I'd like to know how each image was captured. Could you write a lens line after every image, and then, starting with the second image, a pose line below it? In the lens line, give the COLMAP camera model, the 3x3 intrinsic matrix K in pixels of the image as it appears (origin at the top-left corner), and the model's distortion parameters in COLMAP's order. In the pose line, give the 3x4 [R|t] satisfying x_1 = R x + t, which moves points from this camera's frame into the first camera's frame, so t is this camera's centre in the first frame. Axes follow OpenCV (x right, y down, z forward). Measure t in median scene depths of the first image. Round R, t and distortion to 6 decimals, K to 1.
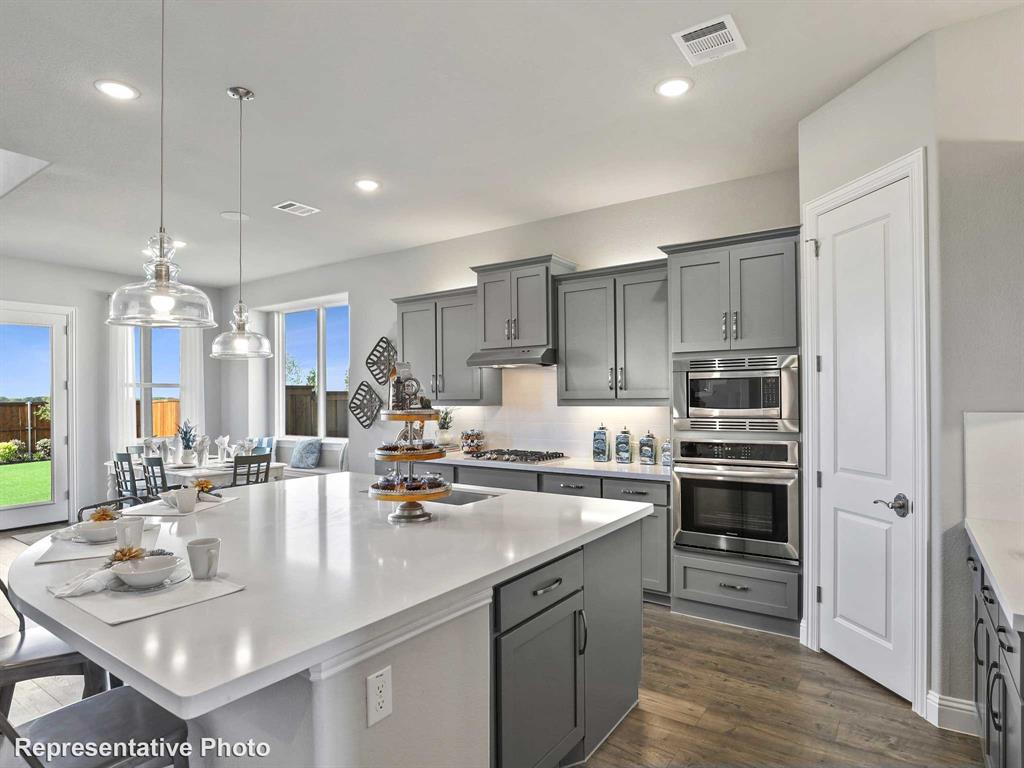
lens RADIAL K [[566.2, 0, 512.8], [0, 566.2, 396.3], [0, 0, 1]] dist [-0.043755, -0.000913]
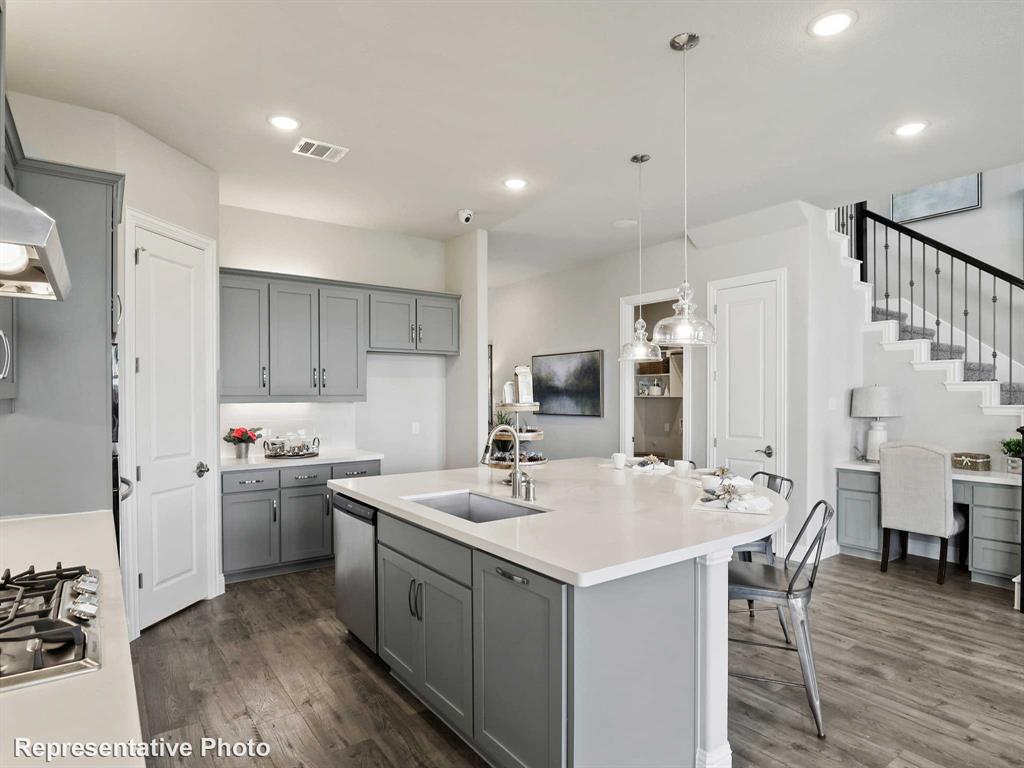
lens RADIAL K [[566.2, 0, 512.8], [0, 566.2, 396.3], [0, 0, 1]] dist [-0.043755, -0.000913]
pose [[-0.942519, 0.009852, 0.334006, -0.334691], [0.011122, 0.999936, 0.001890, 0.005227], [-0.333966, 0.005496, -0.942569, 1.222734]]
